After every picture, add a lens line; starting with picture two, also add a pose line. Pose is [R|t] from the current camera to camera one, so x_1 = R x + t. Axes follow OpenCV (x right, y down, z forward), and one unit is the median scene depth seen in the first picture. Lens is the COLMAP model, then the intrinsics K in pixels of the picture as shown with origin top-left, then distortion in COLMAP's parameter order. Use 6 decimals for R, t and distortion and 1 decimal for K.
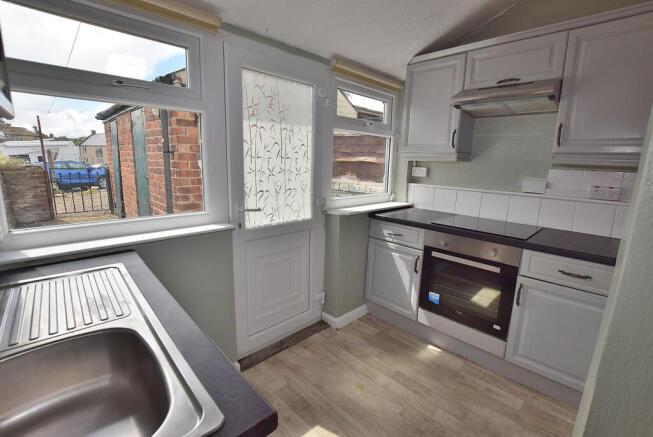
lens RADIAL K [[284.4, 0, 322.5], [0, 284.4, 215.3], [0, 0, 1]] dist [-0.025833, -0.000264]
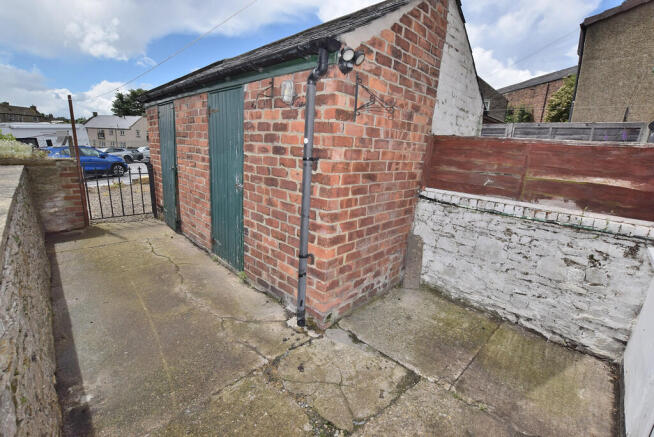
lens RADIAL K [[284.8, 0, 330.6], [0, 284.8, 220.1], [0, 0, 1]] dist [-0.025833, -0.000264]
pose [[0.999470, 0.029352, 0.014056, -0.307740], [-0.030005, 0.998359, 0.048782, -0.070206], [-0.012602, -0.049178, 0.998711, 0.201498]]
